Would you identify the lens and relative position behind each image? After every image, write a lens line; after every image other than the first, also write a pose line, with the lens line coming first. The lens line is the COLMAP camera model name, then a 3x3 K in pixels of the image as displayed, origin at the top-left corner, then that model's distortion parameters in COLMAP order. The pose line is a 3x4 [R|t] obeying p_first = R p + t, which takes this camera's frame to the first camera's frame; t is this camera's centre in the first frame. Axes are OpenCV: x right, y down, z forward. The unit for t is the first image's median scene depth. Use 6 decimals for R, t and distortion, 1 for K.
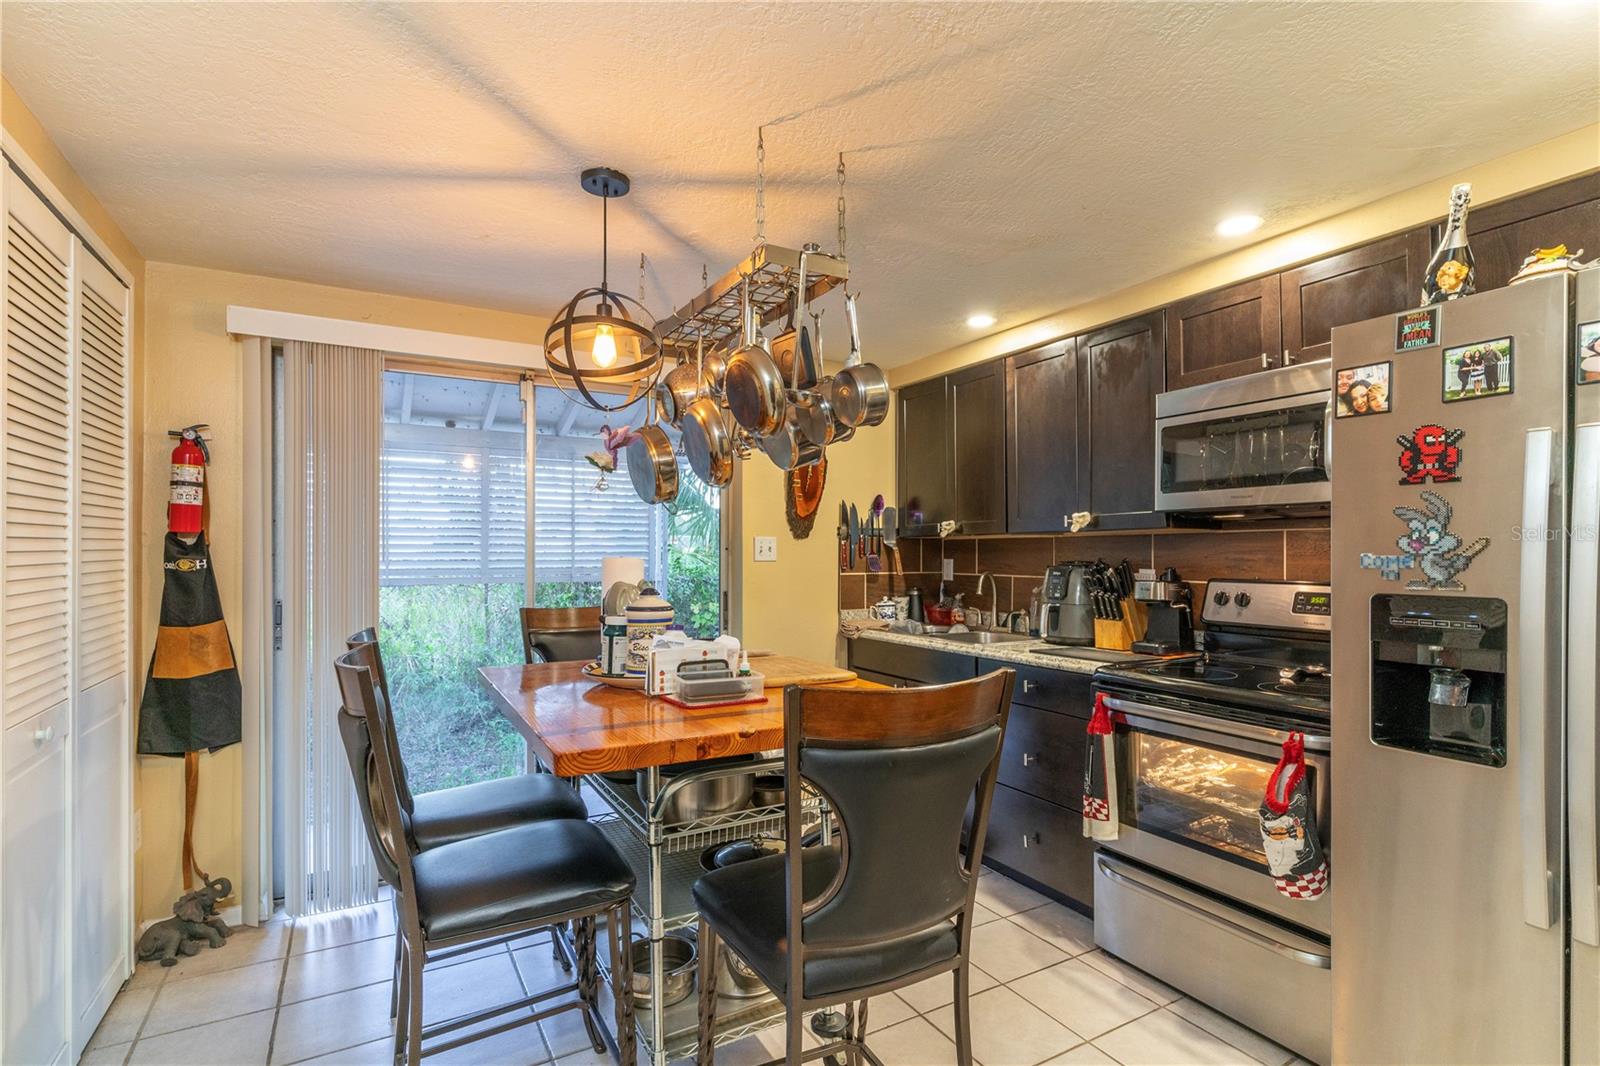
lens RADIAL K [[777.0, 0, 792.2], [0, 777.0, 554.4], [0, 0, 1]] dist [0.003684, -0.000395]
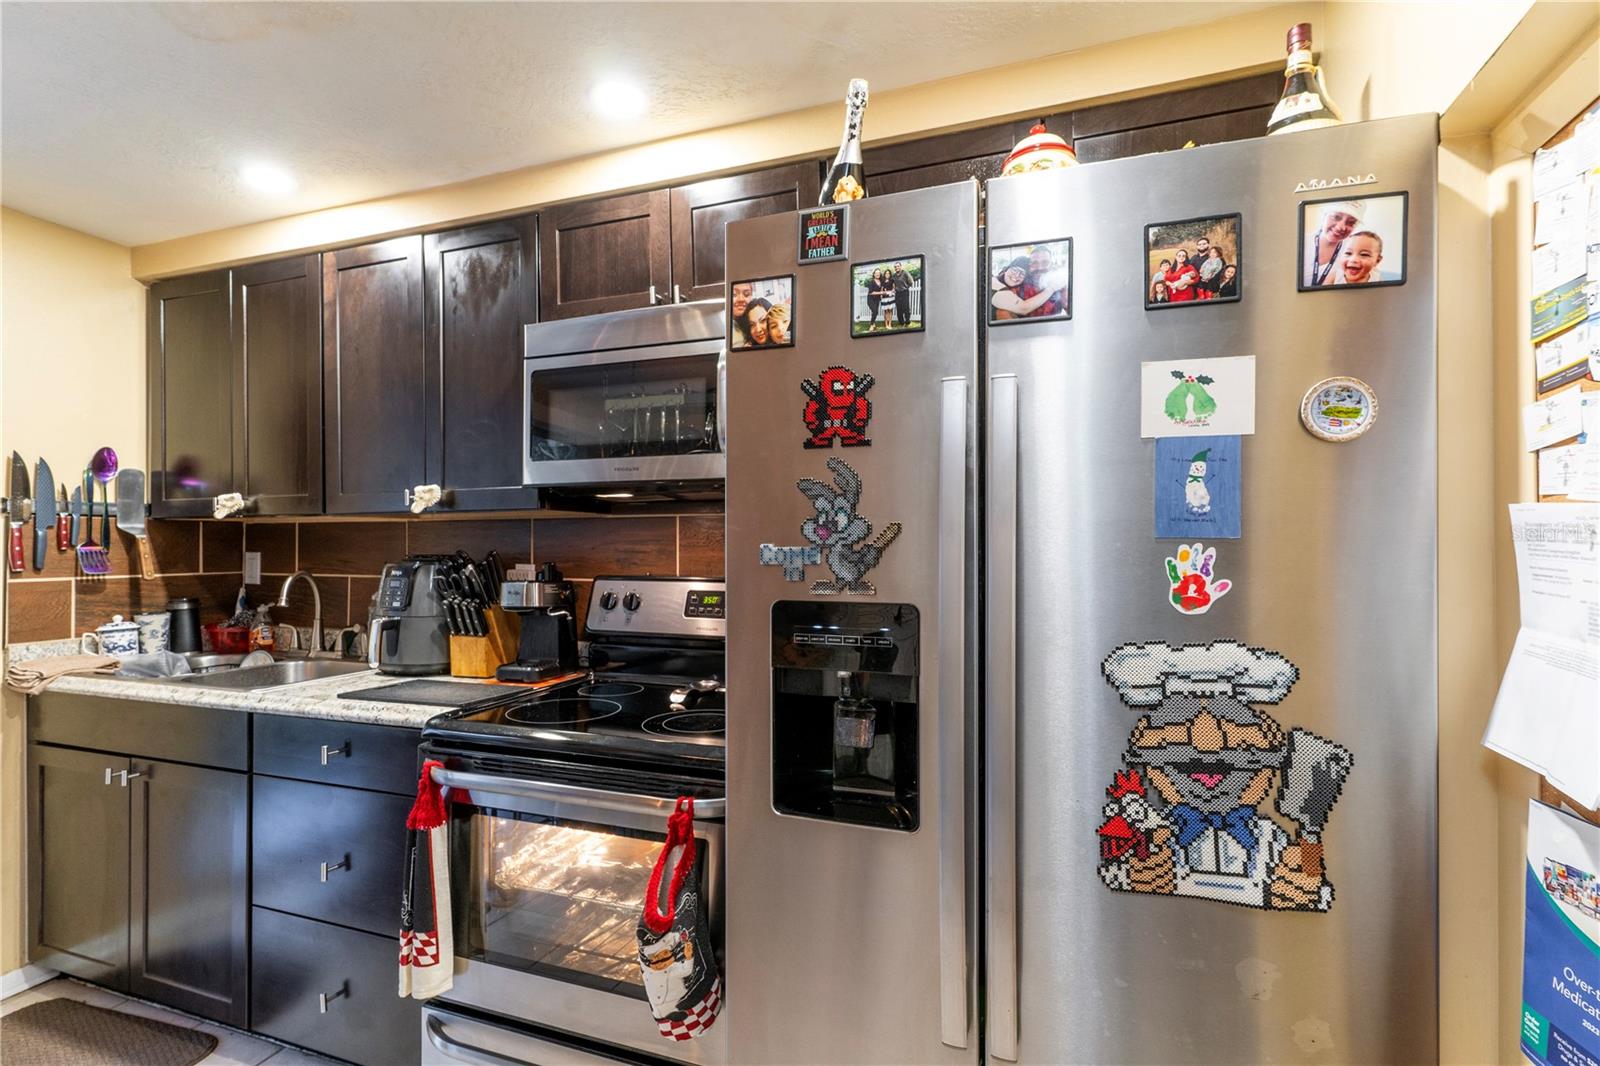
lens RADIAL K [[777.0, 0, 805.2], [0, 777.0, 535.1], [0, 0, 1]] dist [0.003684, -0.000395]
pose [[0.756781, 0.004477, 0.653654, 0.213980], [0.002984, 0.999942, -0.010304, -0.001402], [-0.653662, 0.009748, 0.756724, 0.313038]]
